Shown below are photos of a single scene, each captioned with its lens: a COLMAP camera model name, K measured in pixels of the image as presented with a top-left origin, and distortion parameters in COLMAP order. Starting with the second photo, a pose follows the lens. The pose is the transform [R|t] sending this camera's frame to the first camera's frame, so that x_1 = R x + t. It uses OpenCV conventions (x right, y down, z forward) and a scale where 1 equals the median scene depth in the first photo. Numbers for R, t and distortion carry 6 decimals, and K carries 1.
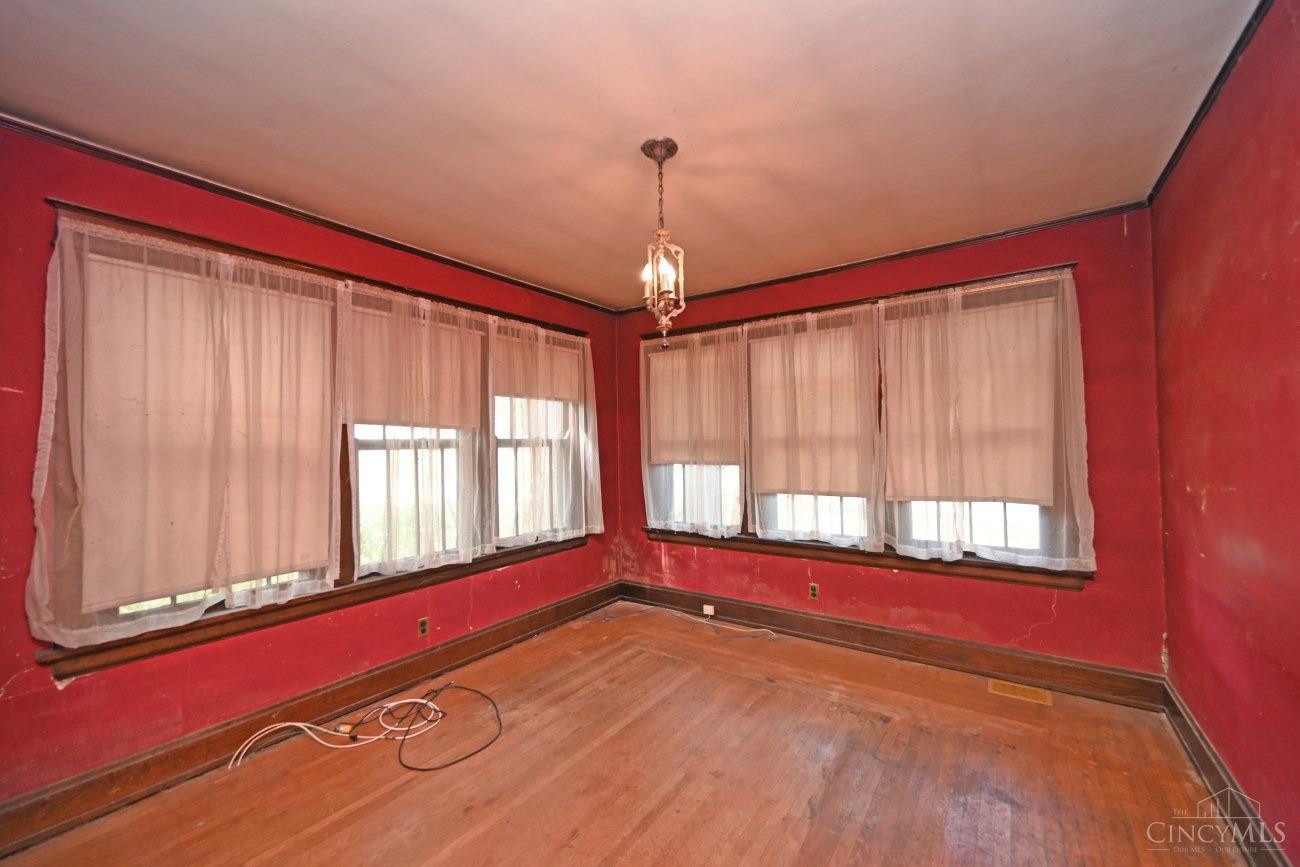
lens RADIAL K [[521.1, 0, 657.4], [0, 521.1, 427.7], [0, 0, 1]] dist [0.002572, 0.000022]
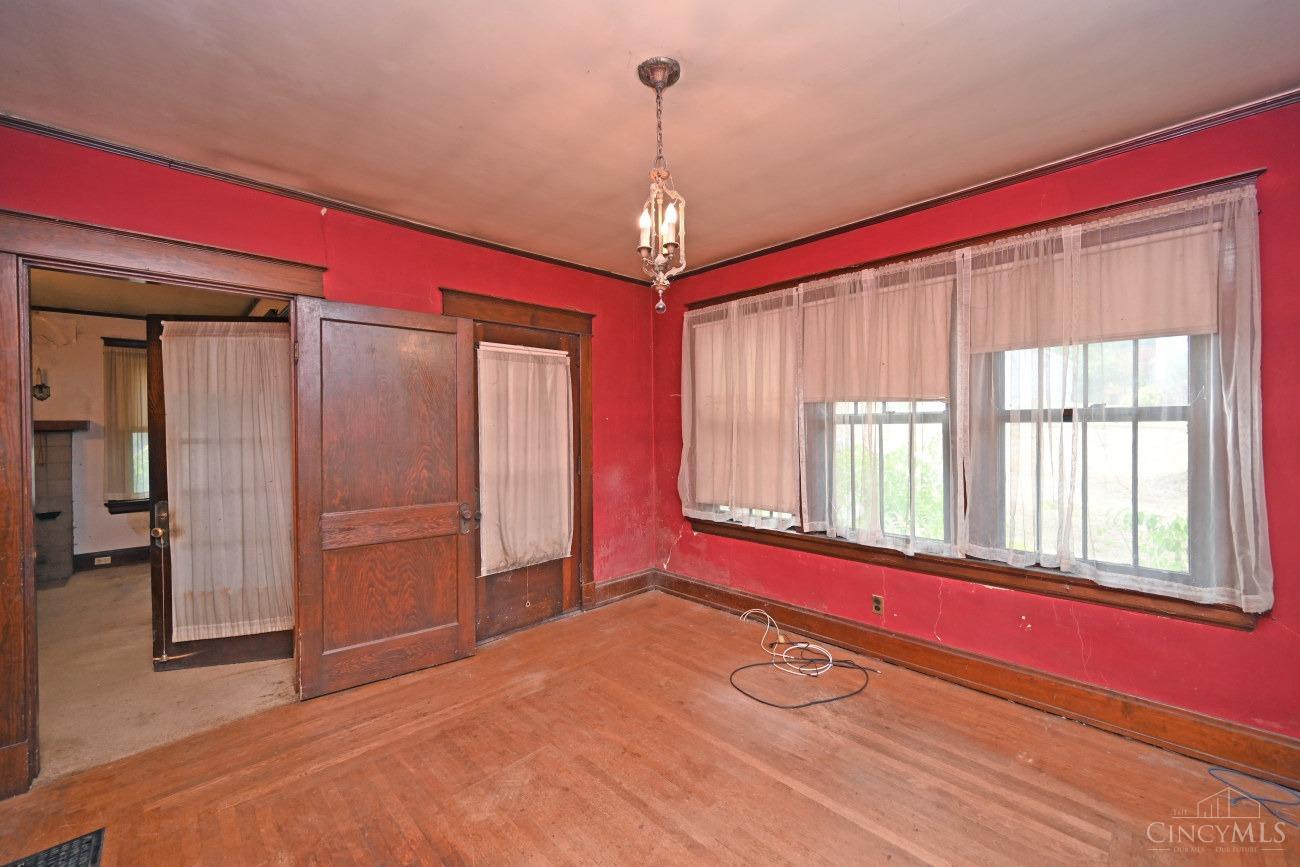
lens RADIAL K [[521.1, 0, 657.4], [0, 521.1, 427.7], [0, 0, 1]] dist [0.002572, 0.000022]
pose [[-0.200581, 0.021022, -0.979452, 0.636306], [0.042702, 0.999007, 0.012696, 0.020273], [0.978746, -0.039278, -0.201279, 0.864780]]
